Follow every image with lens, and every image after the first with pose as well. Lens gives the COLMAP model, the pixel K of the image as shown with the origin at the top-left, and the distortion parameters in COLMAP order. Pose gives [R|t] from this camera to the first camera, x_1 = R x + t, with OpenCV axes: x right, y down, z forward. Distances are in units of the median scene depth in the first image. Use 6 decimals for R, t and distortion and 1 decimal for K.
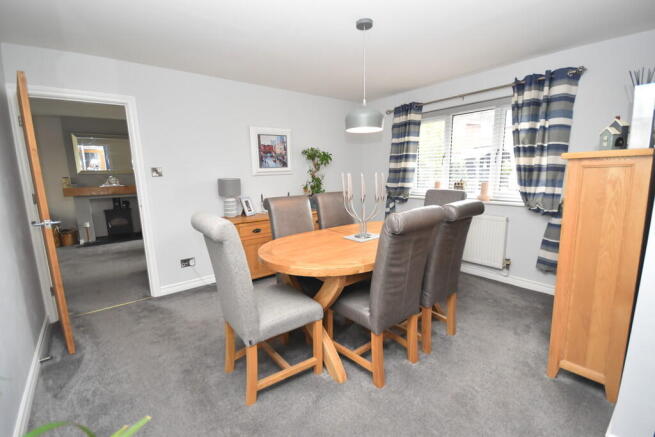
lens RADIAL K [[279.4, 0, 326.8], [0, 279.4, 223.4], [0, 0, 1]] dist [-0.026612, -0.000202]
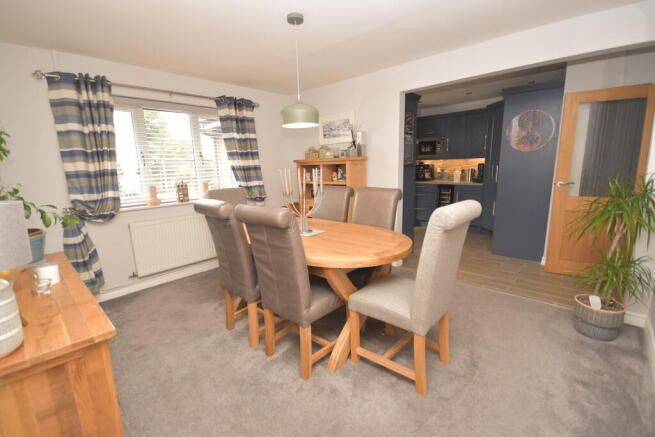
lens RADIAL K [[279.4, 0, 326.8], [0, 279.4, 223.4], [0, 0, 1]] dist [-0.026612, -0.000202]
pose [[-0.178420, -0.173096, 0.968609, -0.679497], [0.217950, 0.952999, 0.210454, -0.139159], [-0.959513, 0.248657, -0.132307, 0.840999]]
